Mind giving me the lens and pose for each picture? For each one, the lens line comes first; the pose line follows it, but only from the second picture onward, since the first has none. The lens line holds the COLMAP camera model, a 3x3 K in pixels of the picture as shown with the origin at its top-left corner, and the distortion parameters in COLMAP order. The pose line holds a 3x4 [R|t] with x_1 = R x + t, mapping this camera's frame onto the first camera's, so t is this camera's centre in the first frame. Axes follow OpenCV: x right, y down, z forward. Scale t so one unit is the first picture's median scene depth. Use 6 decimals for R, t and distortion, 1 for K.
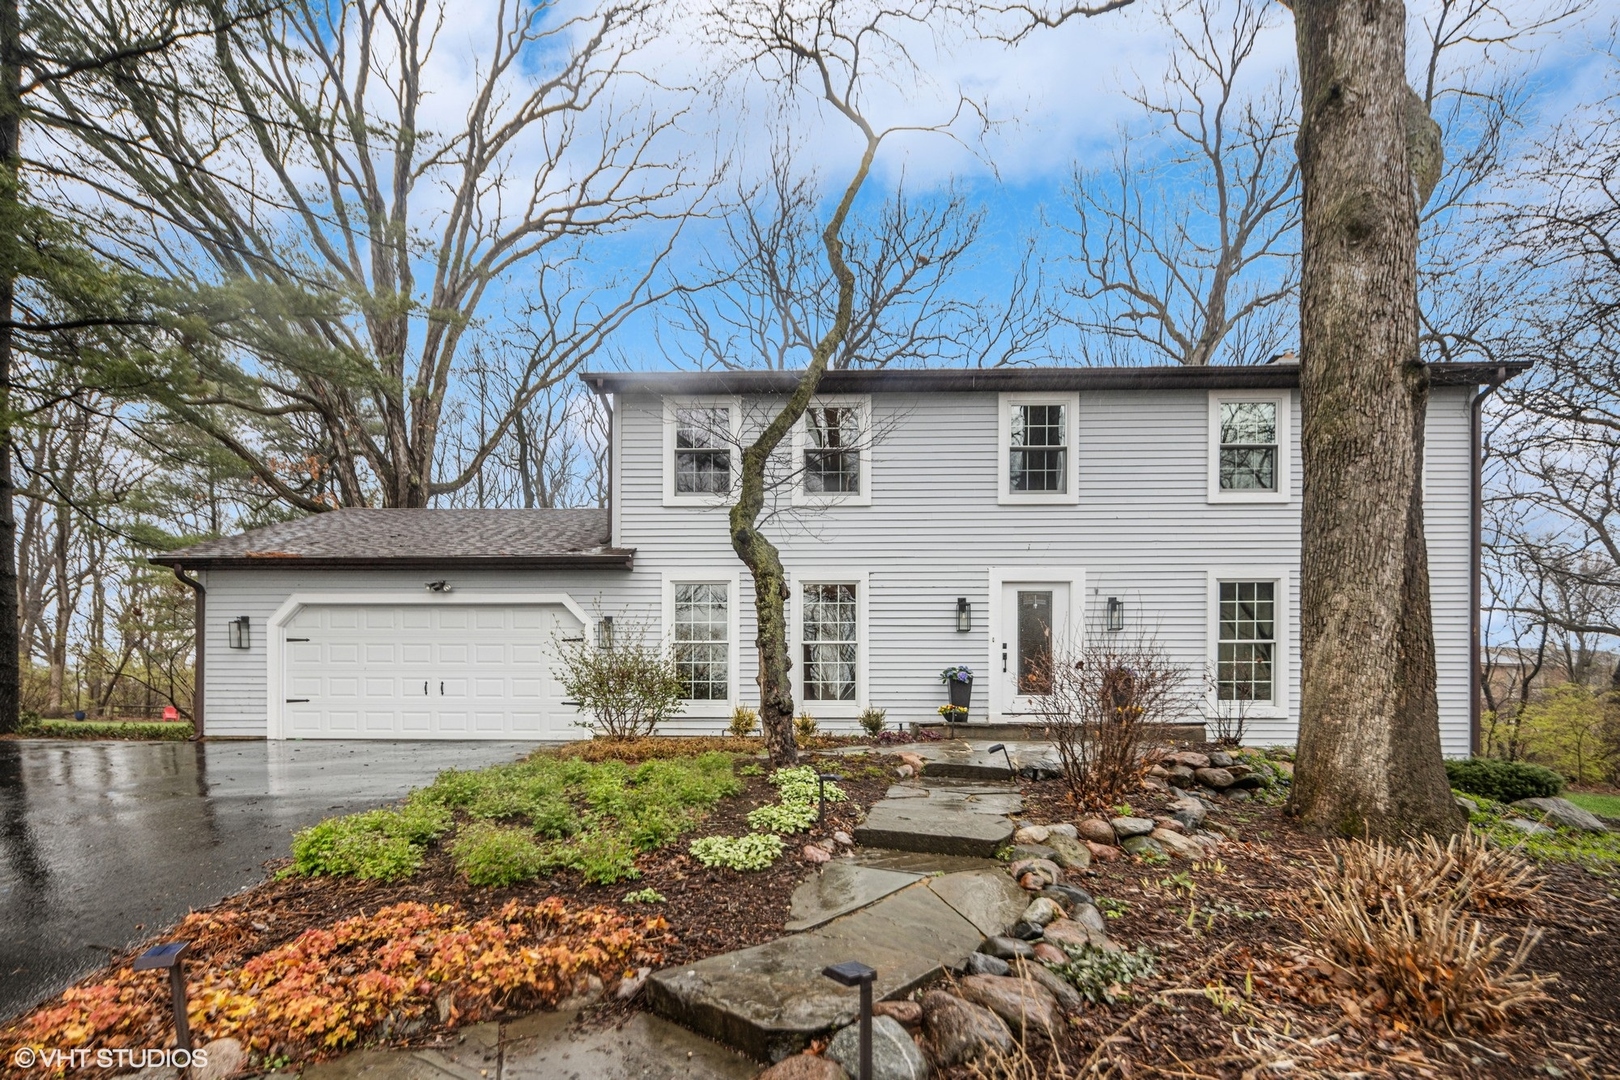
lens RADIAL K [[759.1, 0, 810.0], [0, 759.1, 540.0], [0, 0, 1]] dist [-0.000926, -0.000688]
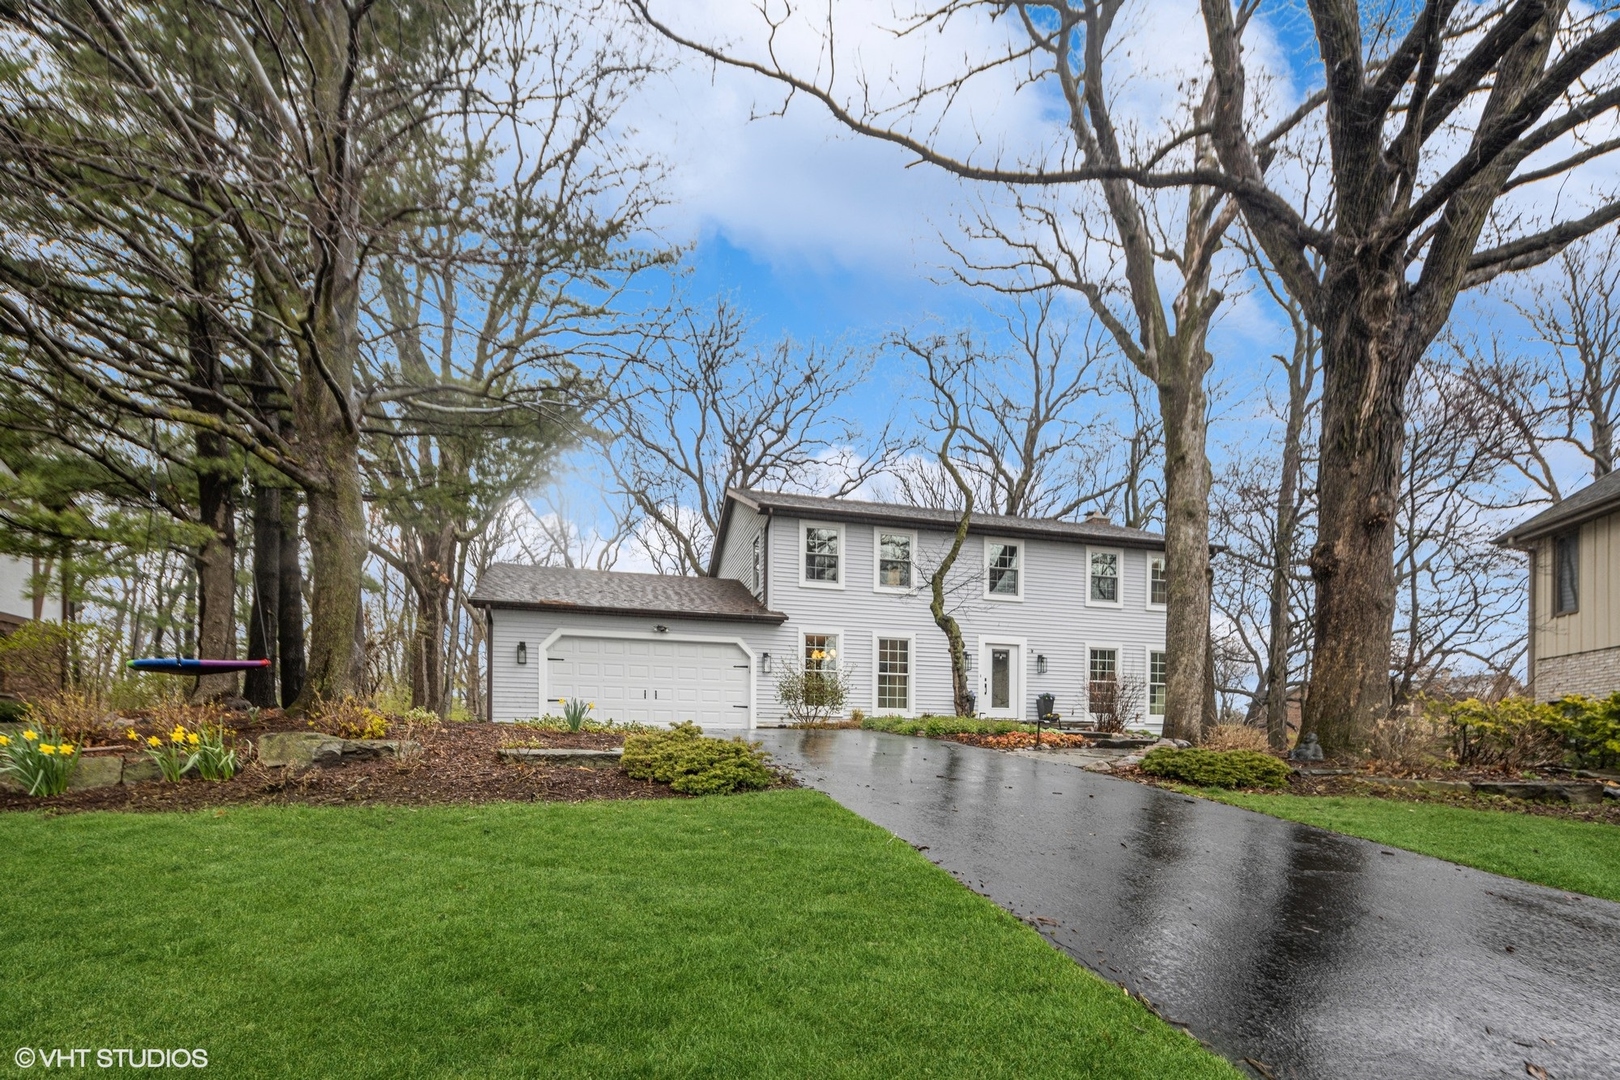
lens RADIAL K [[710.2, 0, 810.0], [0, 710.2, 540.0], [0, 0, 1]] dist [0.000759, 0.000313]
pose [[0.959720, 0.086612, 0.267277, -0.604147], [-0.066722, 0.994343, -0.082639, -0.020513], [-0.272922, 0.061477, 0.960070, -0.499746]]
